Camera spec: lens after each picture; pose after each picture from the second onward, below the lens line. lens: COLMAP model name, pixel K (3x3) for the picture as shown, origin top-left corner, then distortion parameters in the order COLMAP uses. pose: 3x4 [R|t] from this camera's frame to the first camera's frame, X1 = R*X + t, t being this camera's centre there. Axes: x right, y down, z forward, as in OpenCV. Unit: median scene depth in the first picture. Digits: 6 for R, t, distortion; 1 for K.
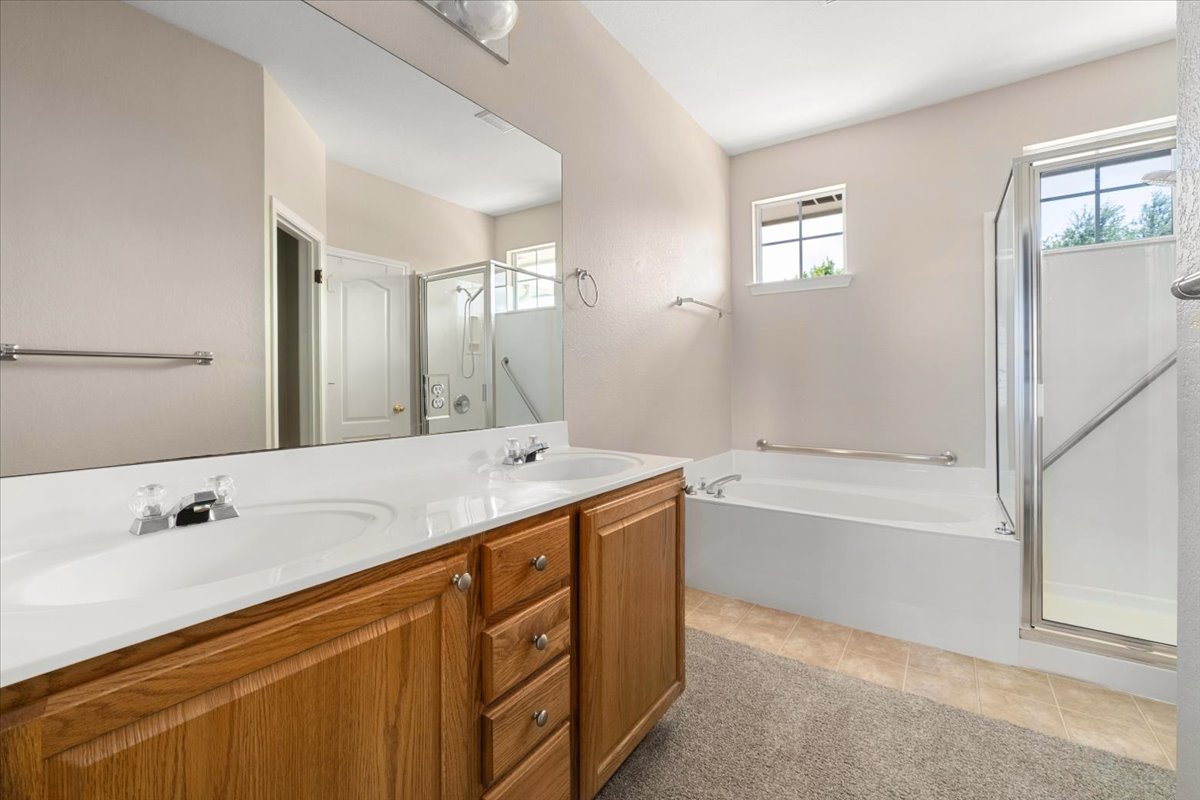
lens RADIAL K [[506.2, 0, 605.5], [0, 506.2, 383.2], [0, 0, 1]] dist [-0.011335, 0.005258]
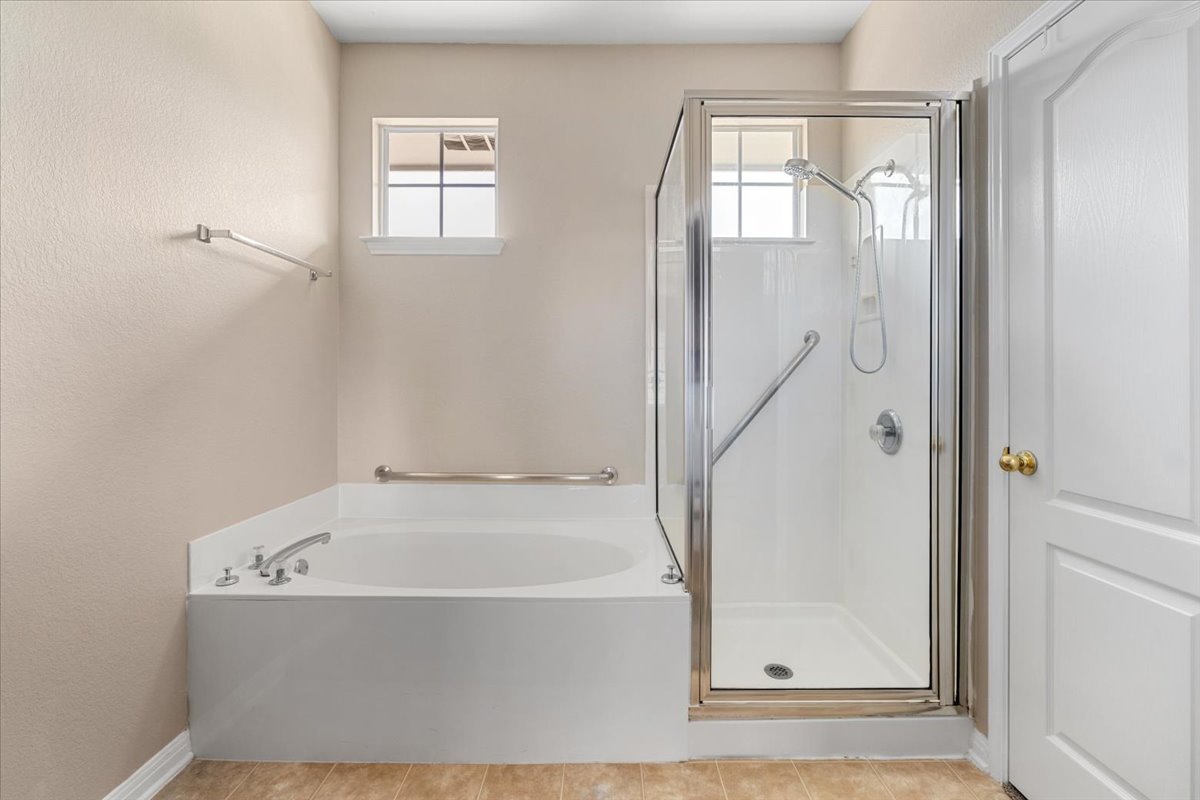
lens RADIAL K [[506.2, 0, 605.5], [0, 506.2, 383.2], [0, 0, 1]] dist [-0.011335, 0.005258]
pose [[0.826107, 0.003610, 0.563502, 0.219233], [-0.005073, 0.999987, 0.001032, -0.003460], [-0.563491, -0.003711, 0.826114, 0.337405]]
